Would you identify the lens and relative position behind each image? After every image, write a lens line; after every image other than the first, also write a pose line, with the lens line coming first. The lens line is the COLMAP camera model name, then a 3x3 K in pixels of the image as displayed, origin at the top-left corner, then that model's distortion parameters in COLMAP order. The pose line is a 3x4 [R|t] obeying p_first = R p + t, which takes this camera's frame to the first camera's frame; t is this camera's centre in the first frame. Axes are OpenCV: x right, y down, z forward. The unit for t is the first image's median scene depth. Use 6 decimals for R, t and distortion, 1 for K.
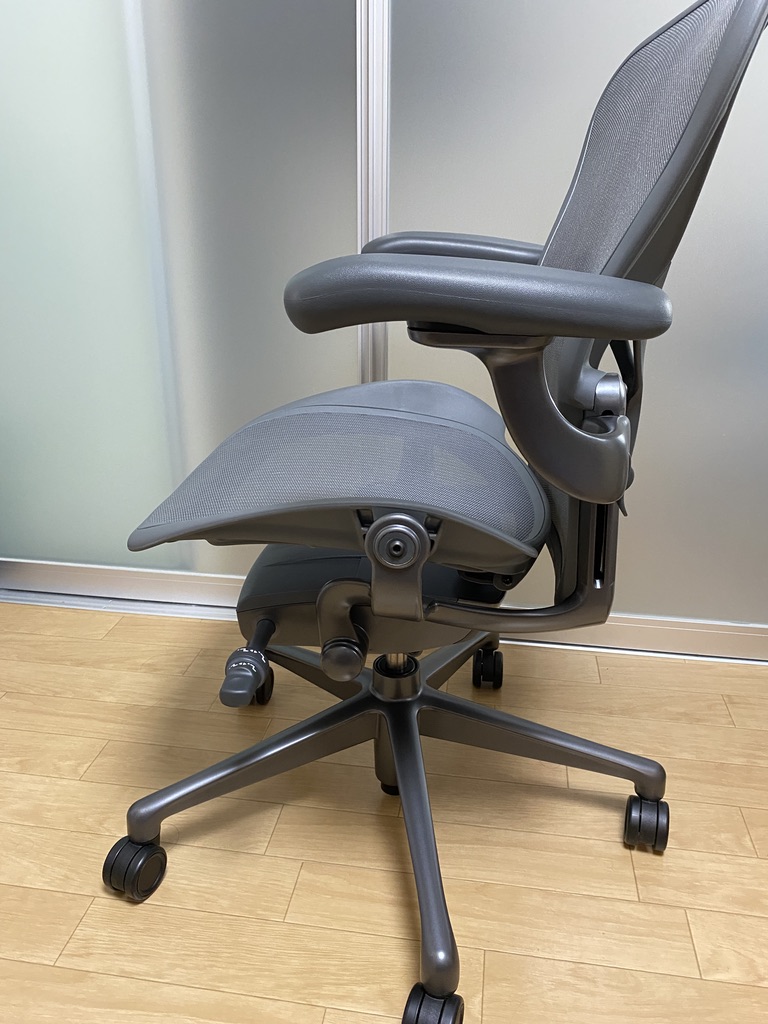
lens RADIAL K [[776.5, 0, 389.2], [0, 776.5, 499.8], [0, 0, 1]] dist [-0.004487, -0.000500]
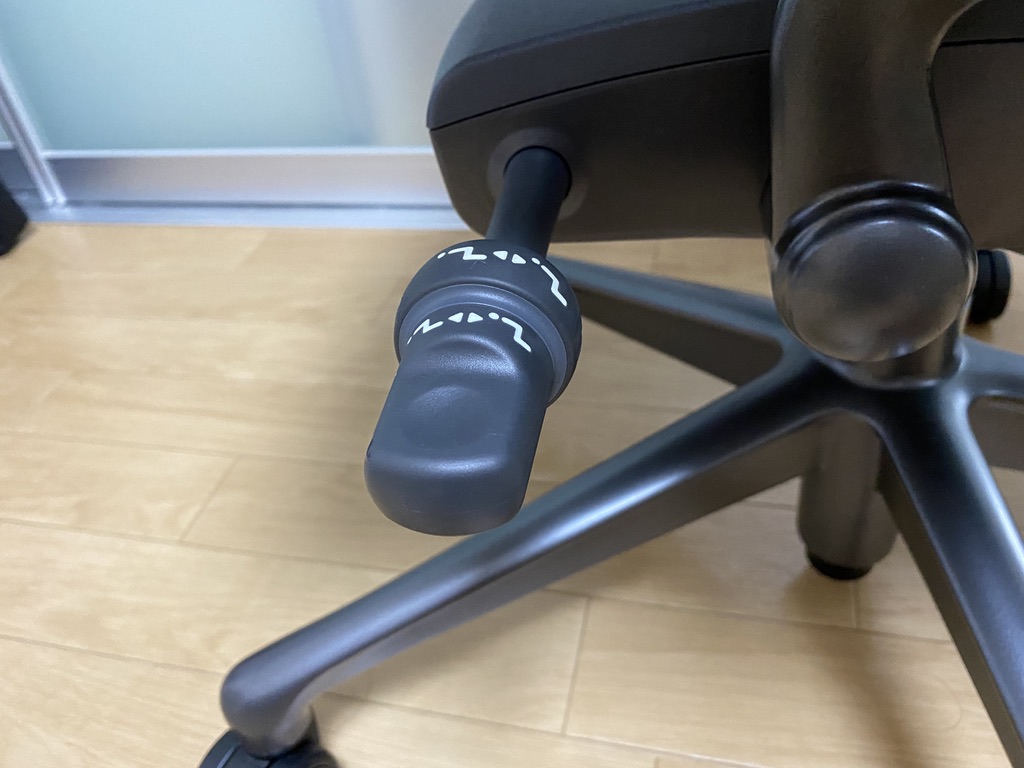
lens RADIAL K [[776.5, 0, 512.0], [0, 776.5, 384.0], [0, 0, 1]] dist [-0.004487, -0.000500]
pose [[0.989556, -0.038264, -0.138981, -0.113725], [0.081167, 0.944666, 0.317833, 0.124812], [0.119129, -0.325794, 0.937905, 0.613912]]
